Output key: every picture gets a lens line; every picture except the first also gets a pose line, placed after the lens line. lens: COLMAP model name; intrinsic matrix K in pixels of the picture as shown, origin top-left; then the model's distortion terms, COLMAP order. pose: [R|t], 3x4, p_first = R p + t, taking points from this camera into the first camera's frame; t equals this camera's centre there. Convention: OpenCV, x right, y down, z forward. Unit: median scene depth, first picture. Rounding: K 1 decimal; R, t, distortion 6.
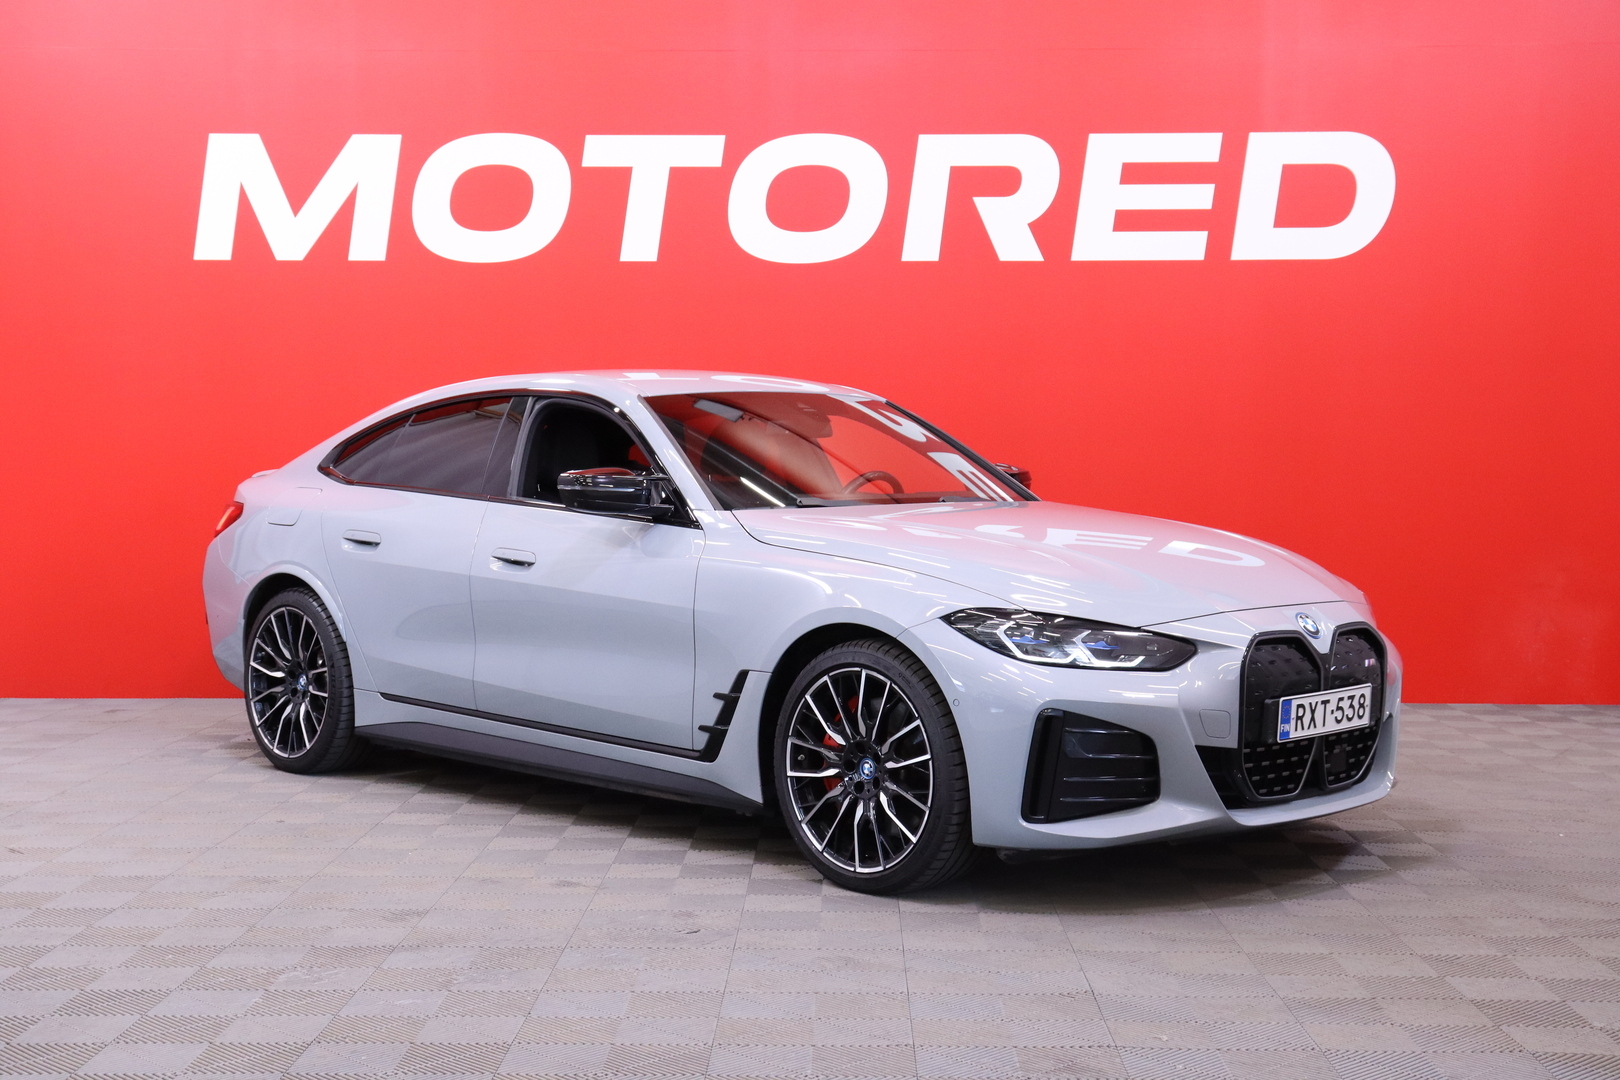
lens RADIAL K [[2240.8, 0, 809.0], [0, 2240.8, 541.6], [0, 0, 1]] dist [0.002802, 0.000000]
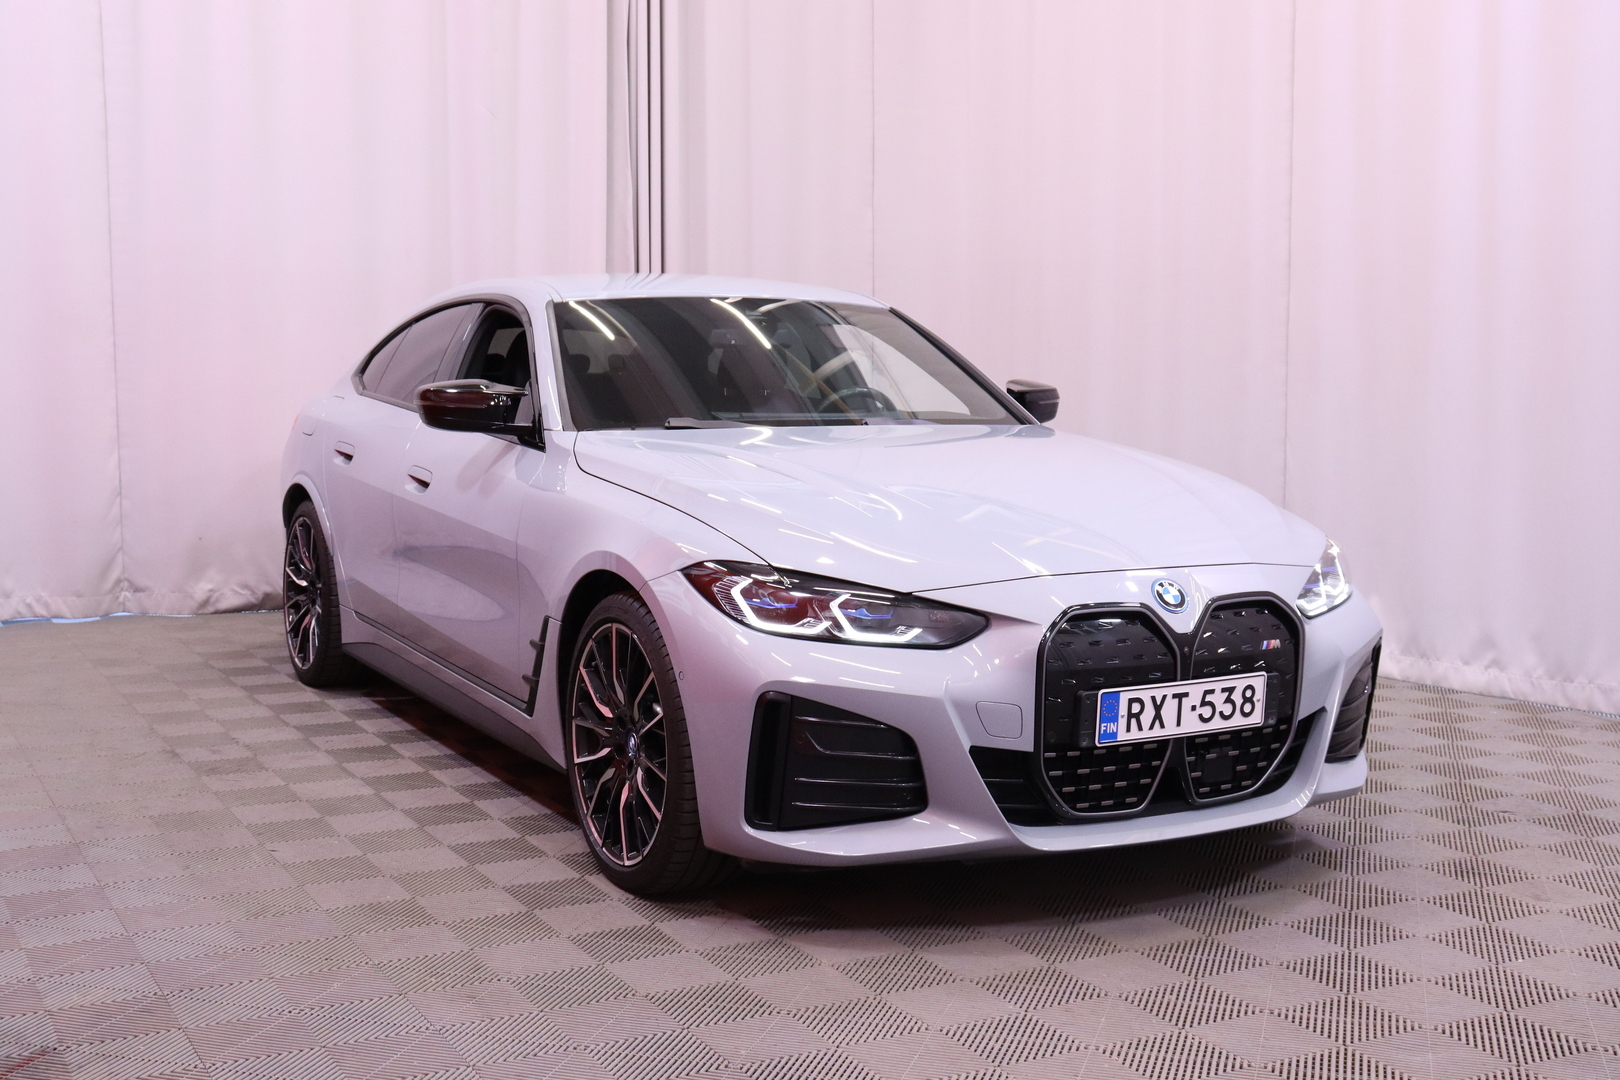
lens RADIAL K [[1940.1, 0, 816.7], [0, 1940.1, 538.9], [0, 0, 1]] dist [0.011156, 0.000000]
pose [[0.962820, 0.035095, -0.267854, 0.288497], [-0.020976, 0.998244, 0.055394, -0.017580], [0.269328, -0.047716, 0.961866, 0.320264]]
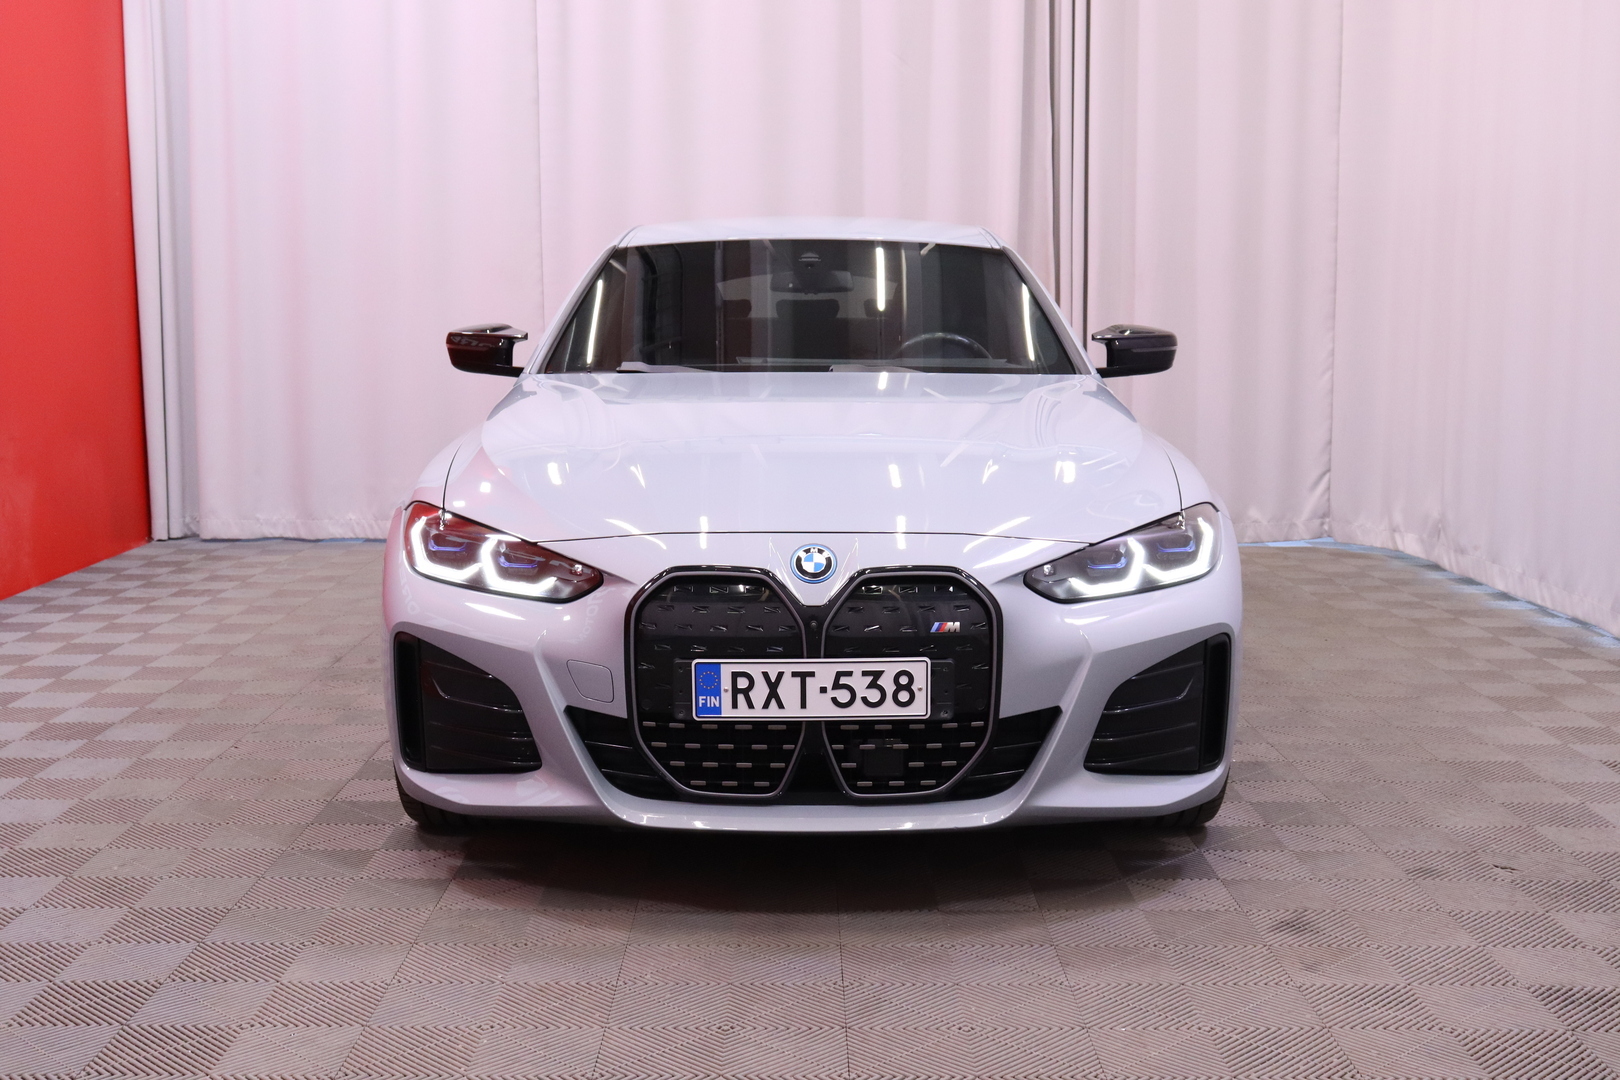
lens RADIAL K [[1940.1, 0, 806.0], [0, 1940.1, 544.5], [0, 0, 1]] dist [0.011156, 0.000000]
pose [[0.704535, 0.093644, -0.703464, 0.657796], [-0.032532, 0.994475, 0.099801, -0.029875], [0.708923, -0.047429, 0.703689, 0.576018]]
